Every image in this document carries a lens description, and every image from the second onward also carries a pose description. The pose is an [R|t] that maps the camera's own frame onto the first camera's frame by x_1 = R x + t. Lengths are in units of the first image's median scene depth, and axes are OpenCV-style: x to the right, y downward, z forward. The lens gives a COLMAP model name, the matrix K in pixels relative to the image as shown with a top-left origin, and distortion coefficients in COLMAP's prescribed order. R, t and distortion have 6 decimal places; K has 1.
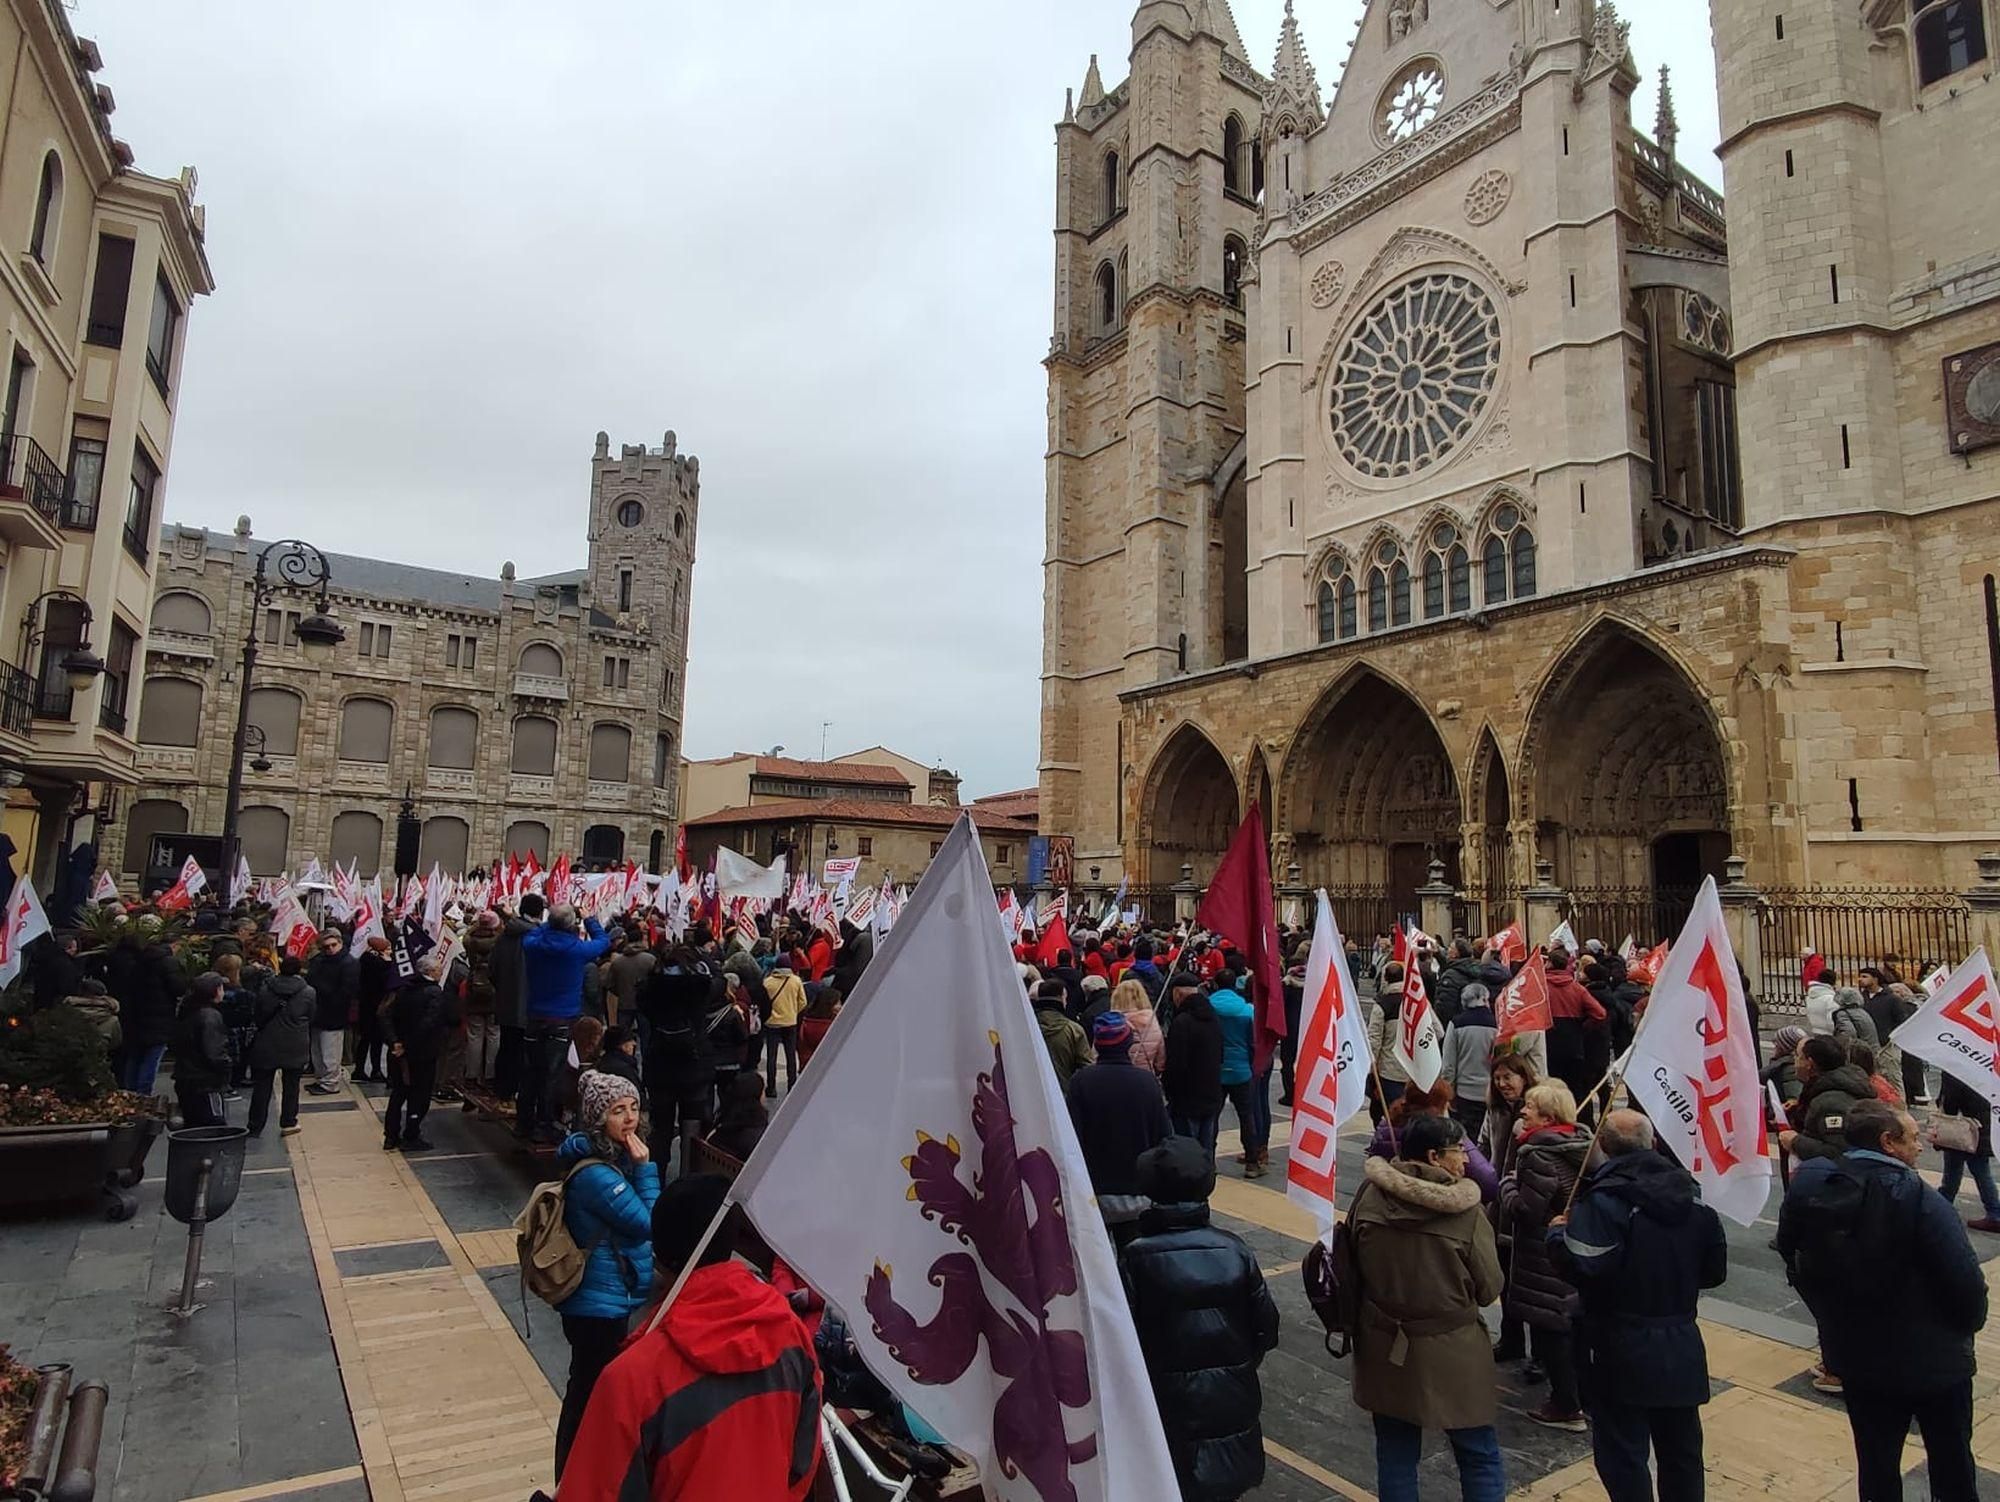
lens RADIAL K [[1160.2, 0, 1015.6], [0, 1160.2, 759.3], [0, 0, 1]] dist [0.005332, -0.000937]
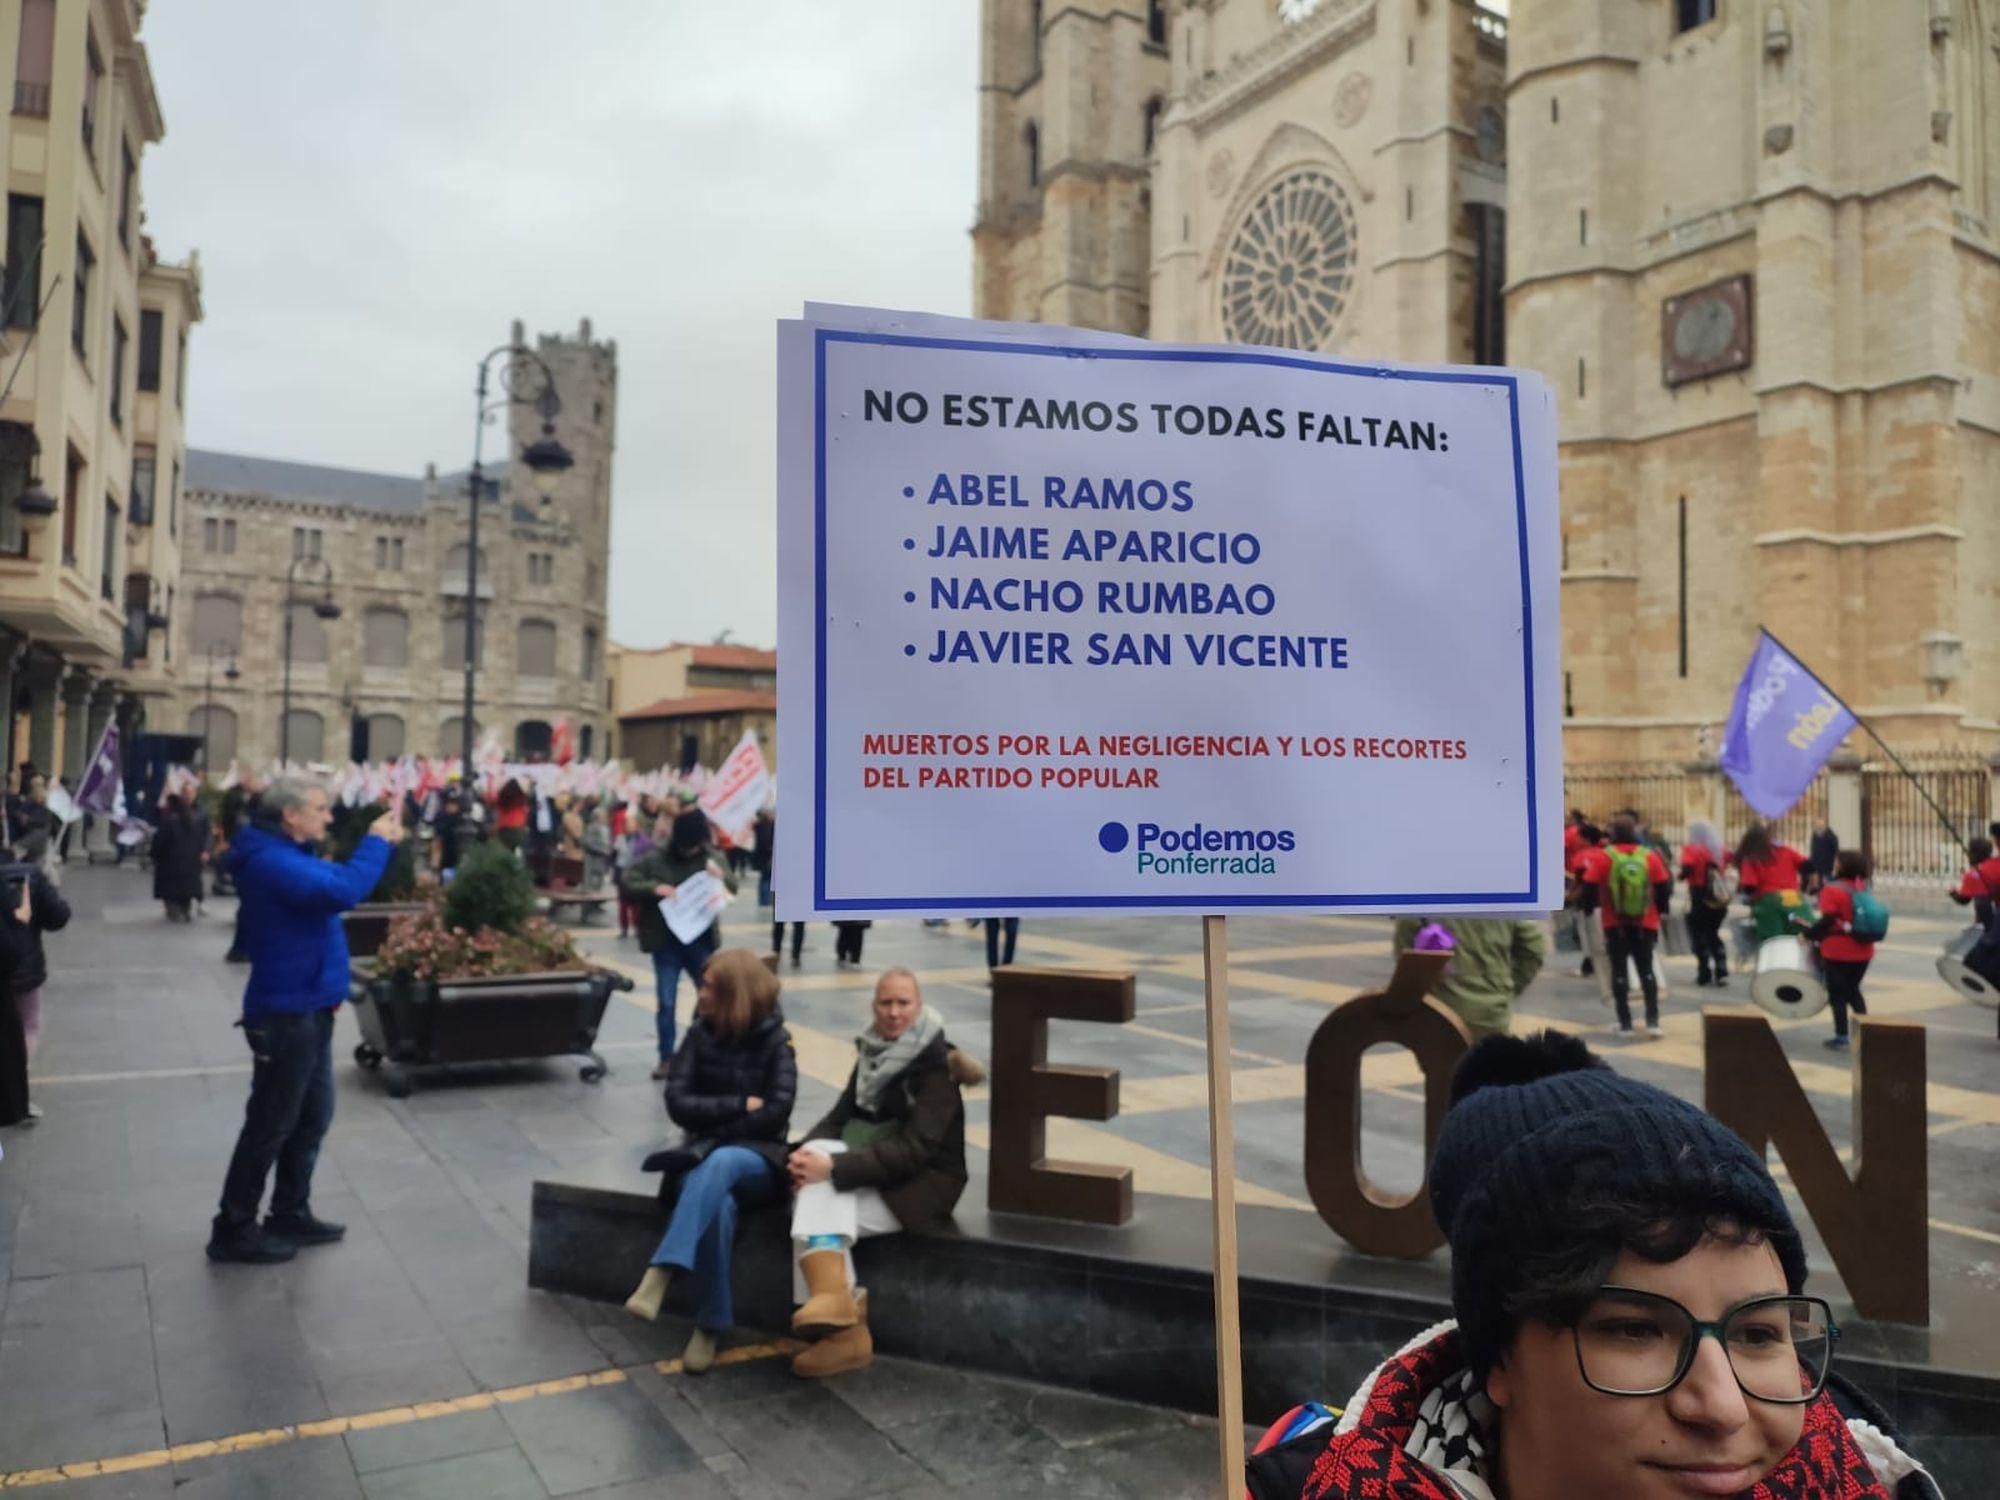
lens RADIAL K [[1503.4, 0, 999.0], [0, 1503.4, 756.7], [0, 0, 1]] dist [0.027004, -0.031109]
pose [[0.998413, -0.008242, -0.055718, 0.150350], [0.013082, 0.996117, 0.087066, -0.024853], [0.054784, -0.087656, 0.994643, -0.352540]]
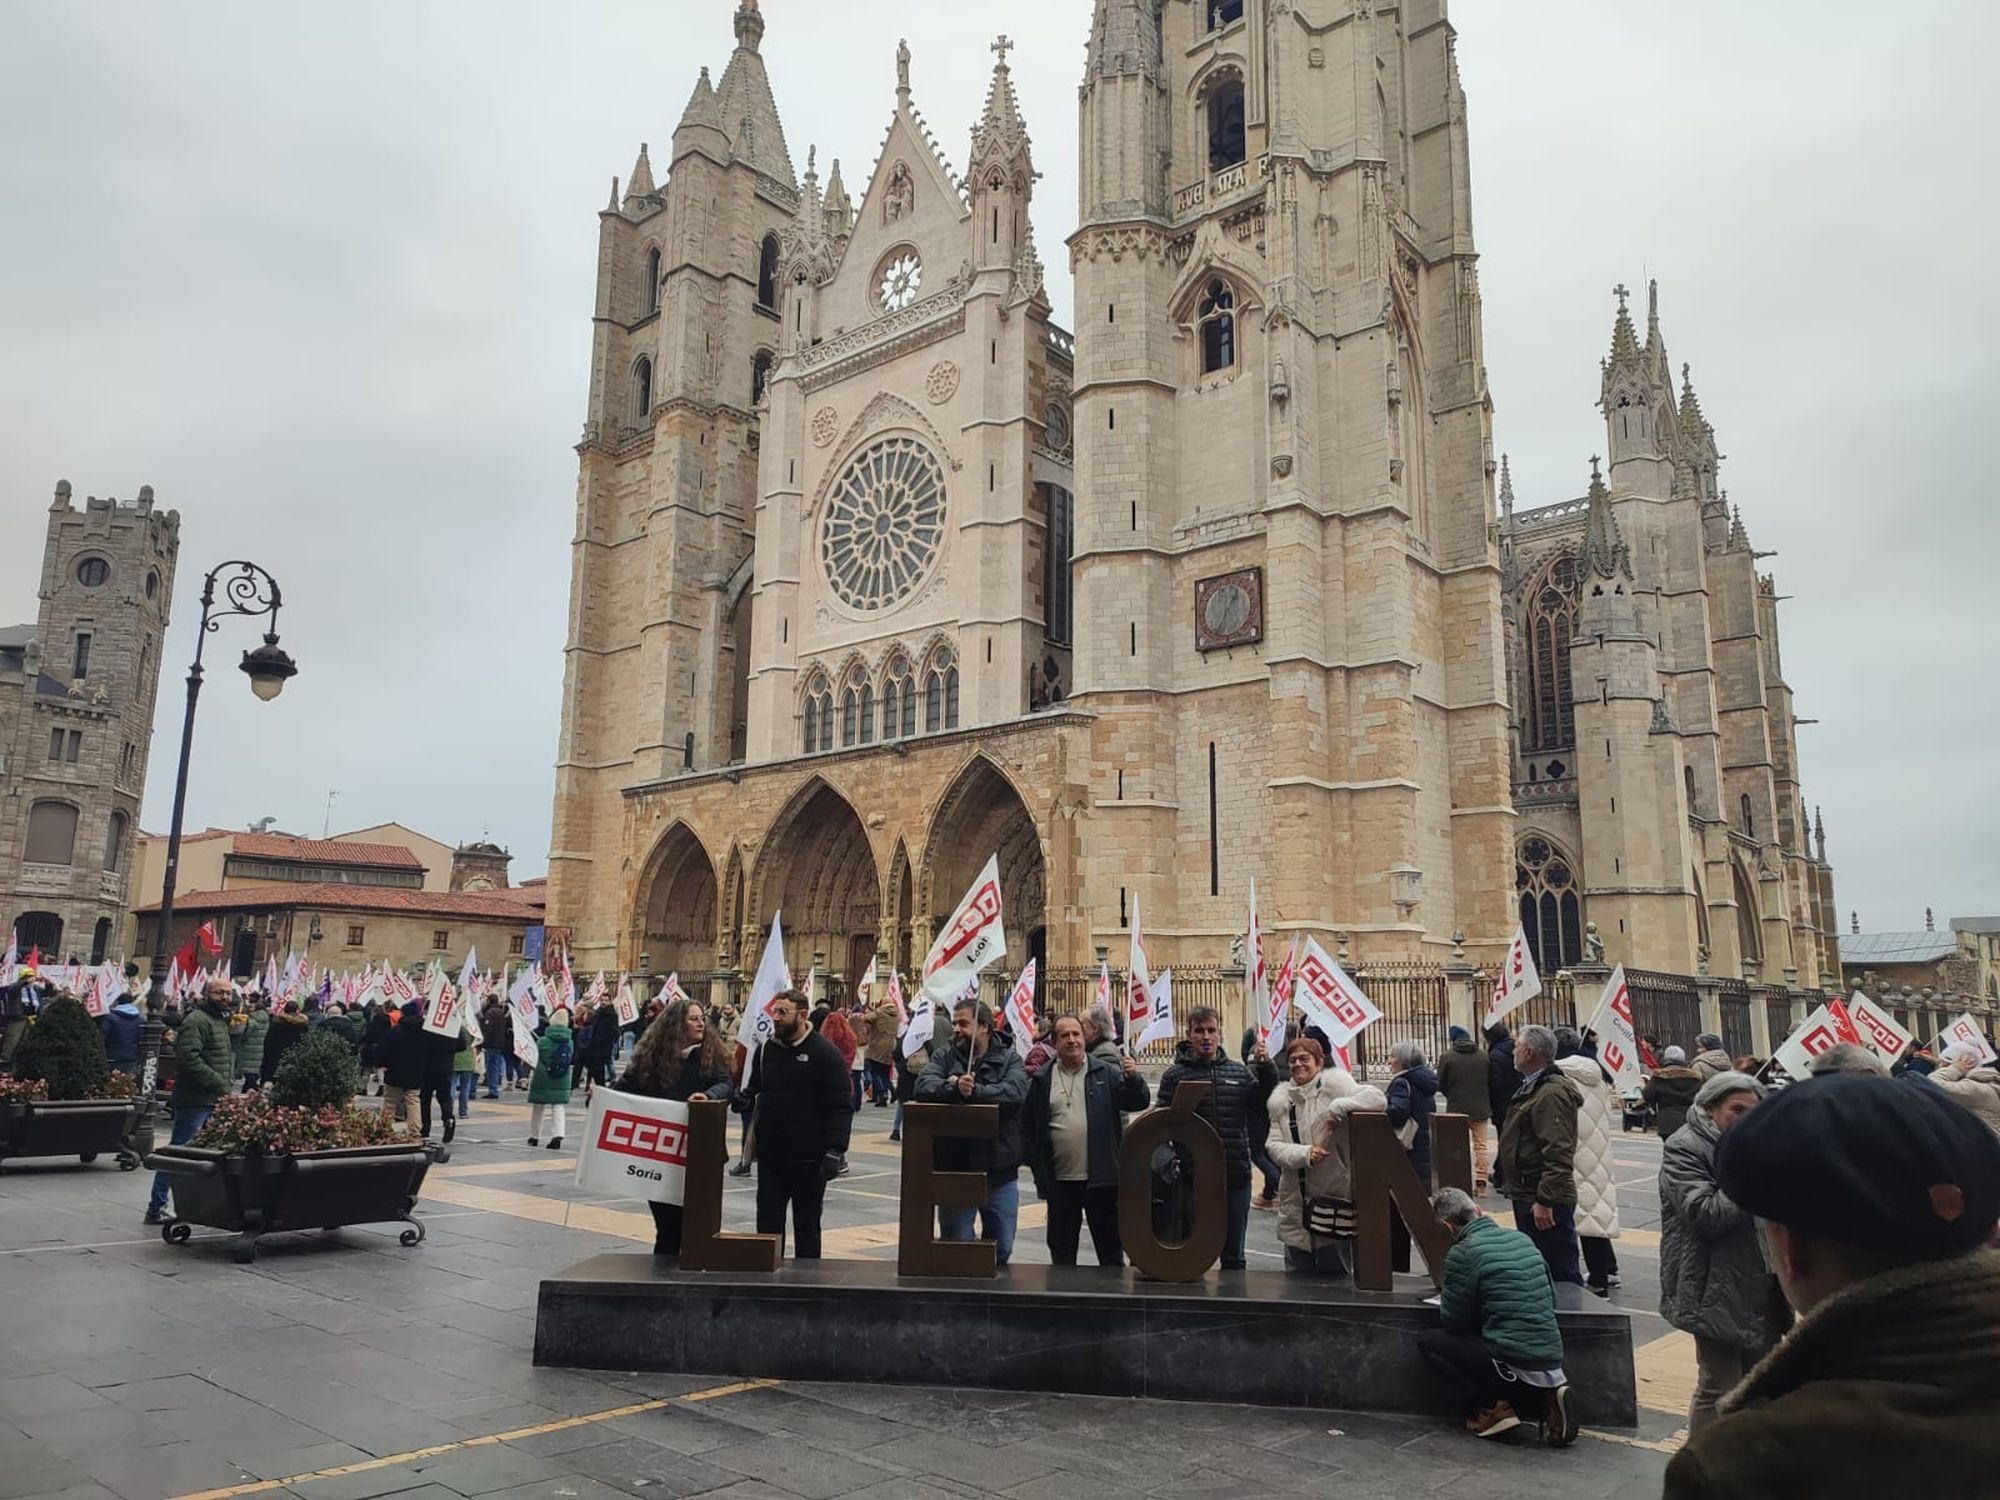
lens RADIAL K [[1472.3, 0, 1019.5], [0, 1472.3, 742.3], [0, 0, 1]] dist [0.057172, -0.047421]
pose [[0.967984, 0.039733, 0.247848, 0.113757], [-0.025392, 0.997827, -0.060797, -0.028918], [-0.249725, 0.052557, 0.966889, -0.403305]]
